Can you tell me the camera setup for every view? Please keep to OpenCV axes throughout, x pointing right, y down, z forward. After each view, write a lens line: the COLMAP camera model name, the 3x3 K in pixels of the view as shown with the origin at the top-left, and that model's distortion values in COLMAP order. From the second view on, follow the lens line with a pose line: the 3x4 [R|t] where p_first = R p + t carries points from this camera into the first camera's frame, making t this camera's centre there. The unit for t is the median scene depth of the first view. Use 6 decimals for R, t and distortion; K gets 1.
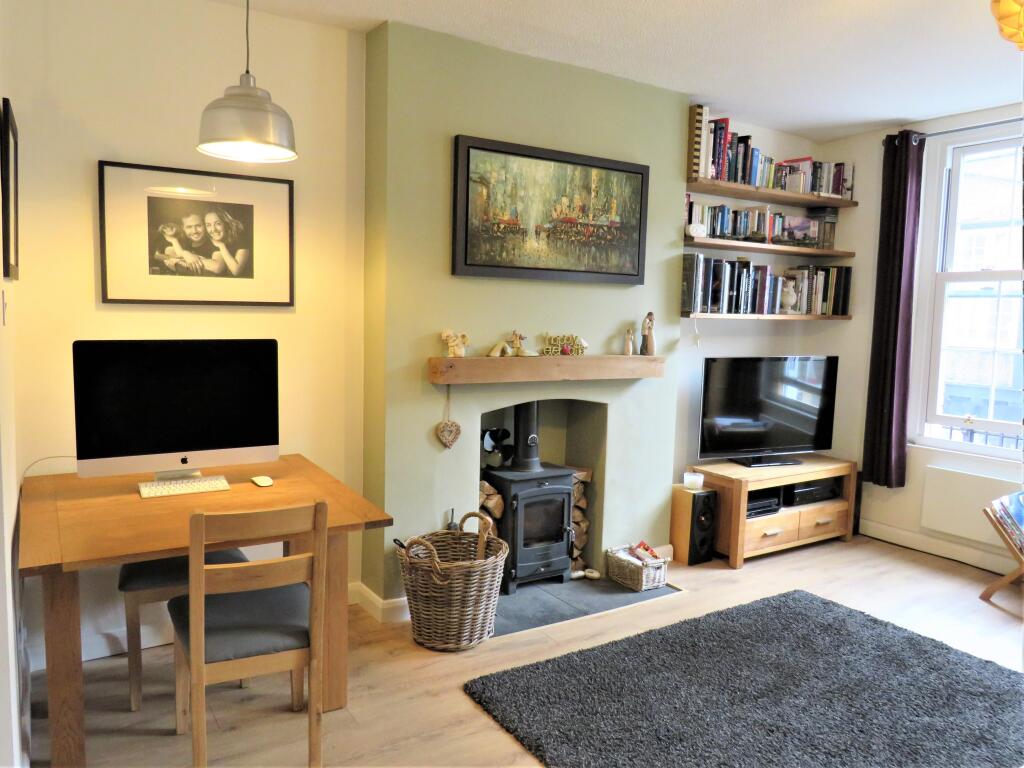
lens RADIAL K [[757.1, 0, 510.3], [0, 757.1, 384.5], [0, 0, 1]] dist [-0.009495, -0.004629]
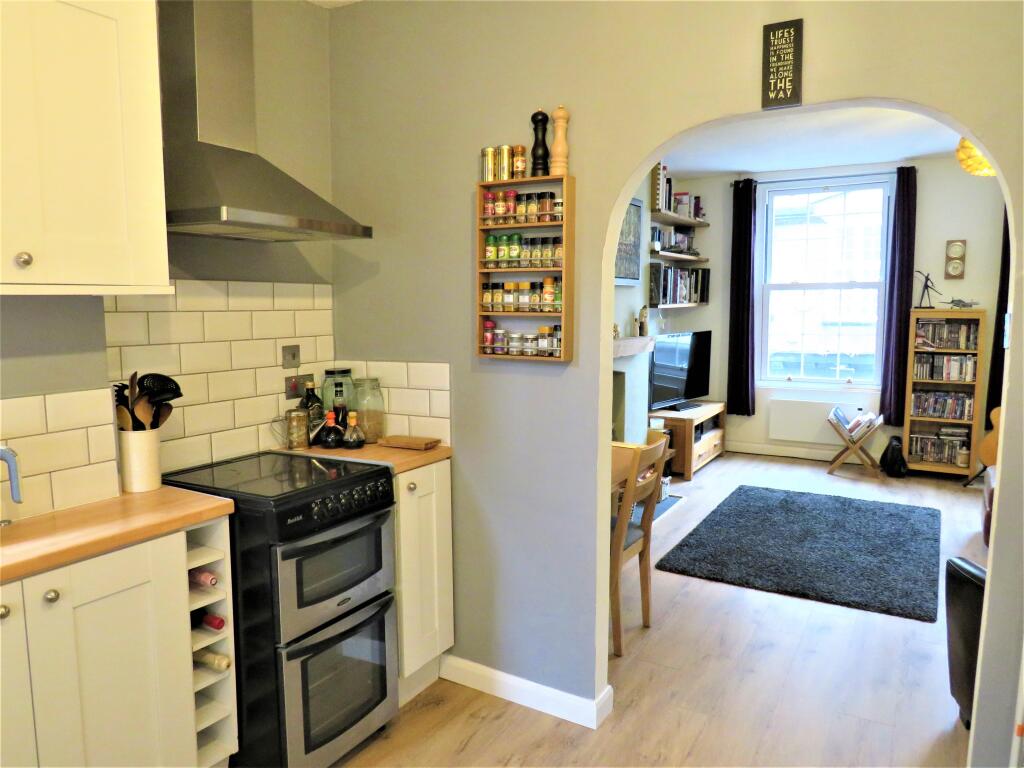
lens RADIAL K [[757.1, 0, 471.5], [0, 757.1, 383.2], [0, 0, 1]] dist [-0.009495, -0.004629]
pose [[0.888224, -0.079192, 0.452534, -0.665206], [0.070420, 0.996859, 0.036228, -0.022569], [-0.453981, -0.000311, 0.891011, -0.092336]]
